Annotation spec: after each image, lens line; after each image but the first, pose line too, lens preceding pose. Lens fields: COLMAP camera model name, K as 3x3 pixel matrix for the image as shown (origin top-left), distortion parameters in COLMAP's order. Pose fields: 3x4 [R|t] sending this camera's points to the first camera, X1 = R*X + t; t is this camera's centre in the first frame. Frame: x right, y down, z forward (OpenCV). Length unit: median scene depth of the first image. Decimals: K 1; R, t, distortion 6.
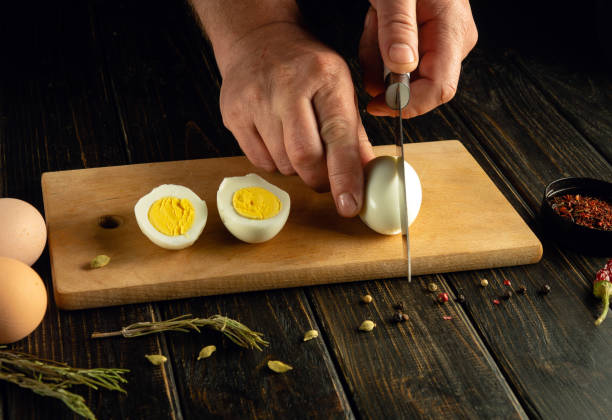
lens RADIAL K [[973.5, 0, 294.6], [0, 973.5, 209.5], [0, 0, 1]] dist [-0.009145, 0.016142]
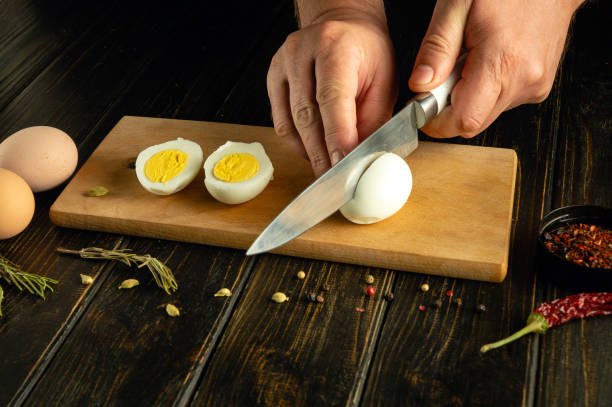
lens RADIAL K [[935.5, 0, 305.6], [0, 935.5, 218.0], [0, 0, 1]] dist [0.014494, -0.068446]
pose [[0.879898, 0.192813, -0.434284, 0.515249], [-0.184479, 0.980896, 0.061726, -0.031340], [0.437889, 0.025804, 0.898658, 0.107413]]
